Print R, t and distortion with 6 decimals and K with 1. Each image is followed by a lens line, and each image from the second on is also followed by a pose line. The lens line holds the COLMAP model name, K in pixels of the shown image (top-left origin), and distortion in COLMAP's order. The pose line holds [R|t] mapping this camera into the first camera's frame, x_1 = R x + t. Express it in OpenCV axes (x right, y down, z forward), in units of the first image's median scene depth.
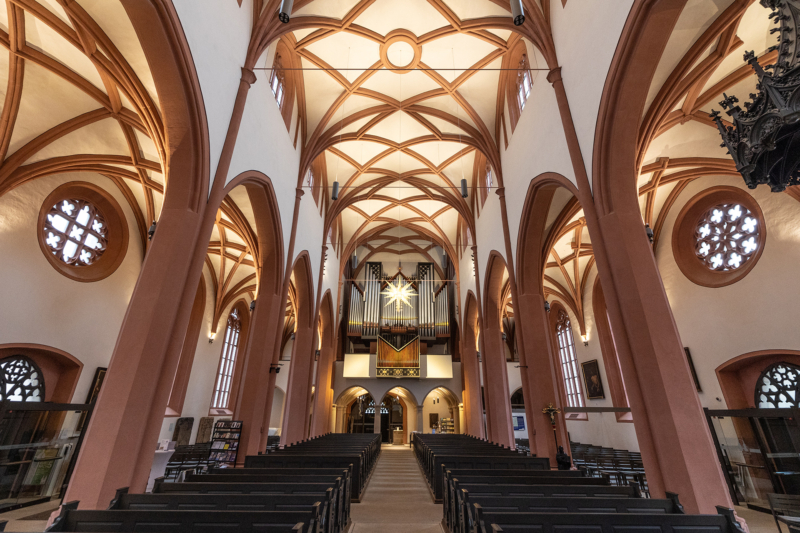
lens RADIAL K [[360.4, 0, 397.2], [0, 360.4, 268.8], [0, 0, 1]] dist [0.026590, -0.000607]
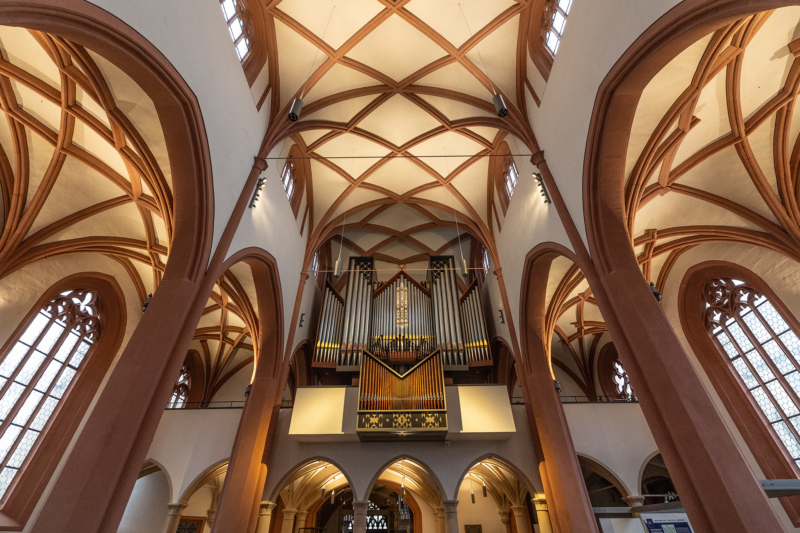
lens RADIAL K [[339.8, 0, 400.3], [0, 339.8, 262.8], [0, 0, 1]] dist [-0.000356, 0.000227]
pose [[0.999770, -0.020977, 0.004539, 0.002471], [0.021410, 0.959934, -0.279407, 0.237893], [0.001504, 0.279440, 0.960162, 0.574363]]
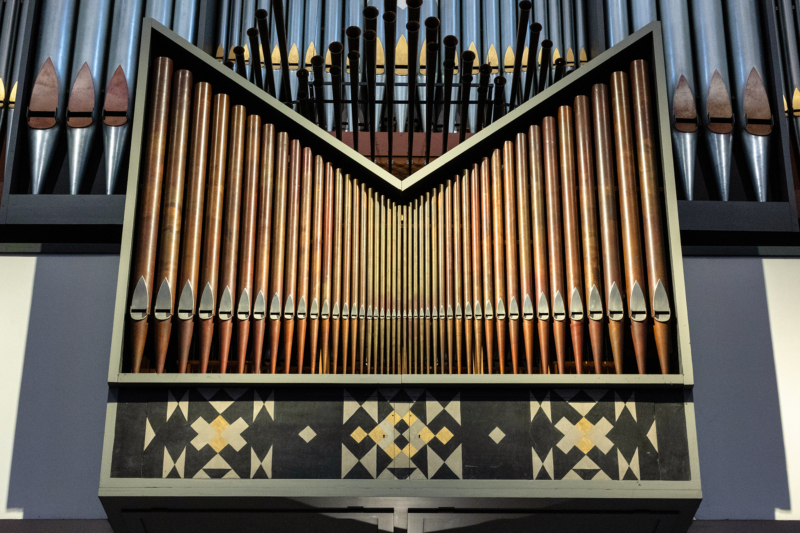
lens RADIAL K [[1632.7, 0, 404.0], [0, 1632.7, 242.9], [0, 0, 1]] dist [0.072601, -0.132994]
pose [[0.999853, -0.003874, 0.016681, -0.002976], [0.005374, 0.995849, -0.090857, 0.311778], [-0.016260, 0.090934, 0.995724, 0.750175]]
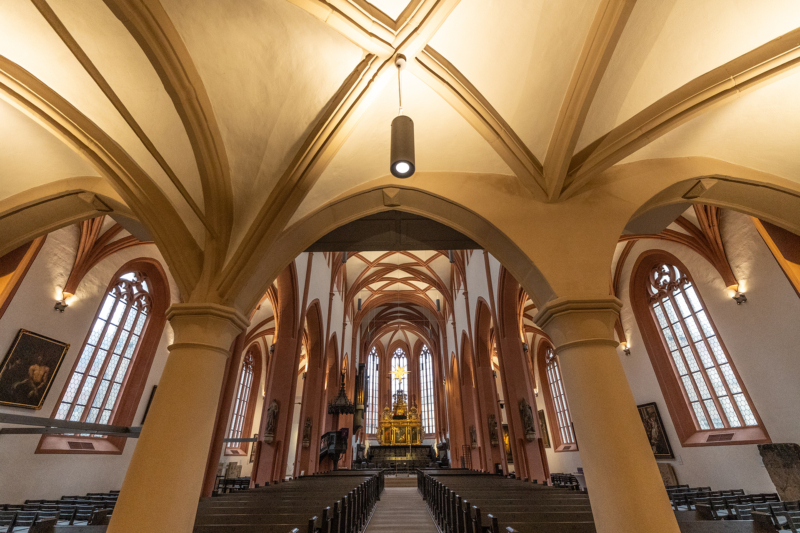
lens RADIAL K [[344.5, 0, 397.7], [0, 344.5, 257.0], [0, 0, 1]] dist [-0.018054, -0.000022]
pose [[0.999791, -0.019942, 0.004421, -0.000867], [0.020358, 0.990556, -0.135591, -0.099239], [-0.001675, 0.135653, 0.990755, -0.249449]]
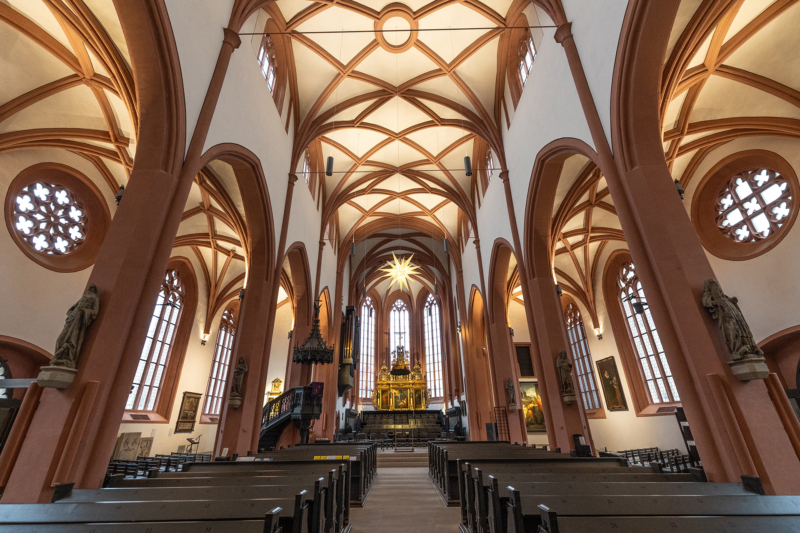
lens RADIAL K [[344.5, 0, 397.7], [0, 344.5, 257.0], [0, 0, 1]] dist [-0.018054, -0.000022]
pose [[0.999752, -0.021969, 0.003595, -0.003021], [0.022151, 0.997791, -0.062634, 0.045385], [-0.002211, 0.062698, 0.998030, 0.097951]]
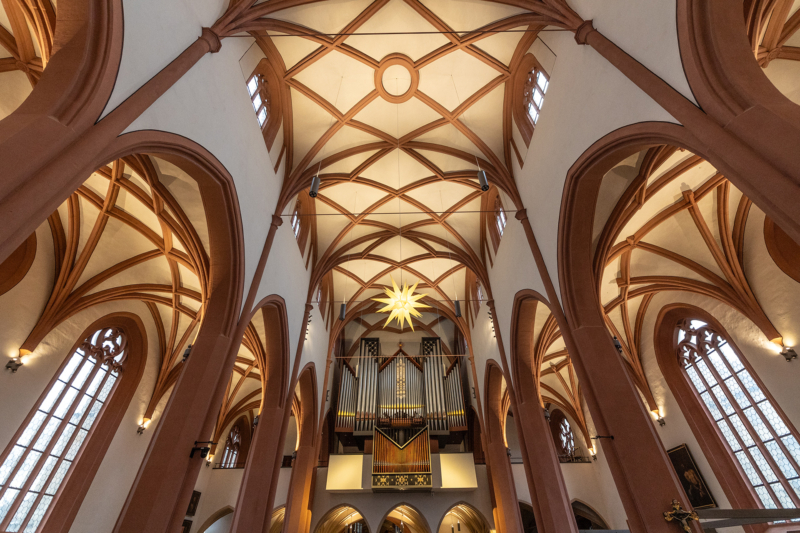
lens RADIAL K [[337.6, 0, 398.3], [0, 337.6, 263.1], [0, 0, 1]] dist [-0.007469, -0.000076]
pose [[0.999790, -0.019208, 0.007170, -0.001340], [0.020497, 0.944843, -0.326882, 0.108533], [-0.000496, 0.326960, 0.945038, 0.253398]]
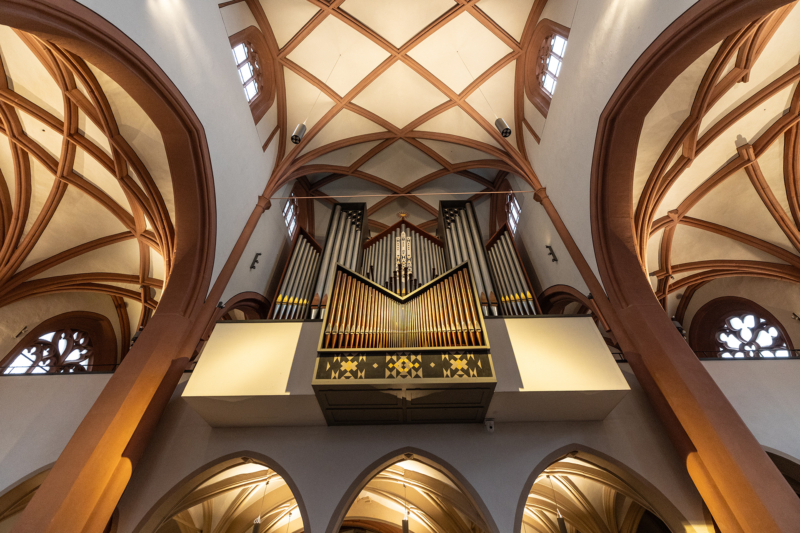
lens RADIAL K [[341.7, 0, 397.4], [0, 341.7, 260.0], [0, 0, 1]] dist [-0.003218, -0.000372]
pose [[0.999639, -0.025851, -0.007369, 0.001777], [0.020583, 0.912423, -0.408731, 0.354528], [0.017290, 0.408432, 0.912625, 0.856786]]
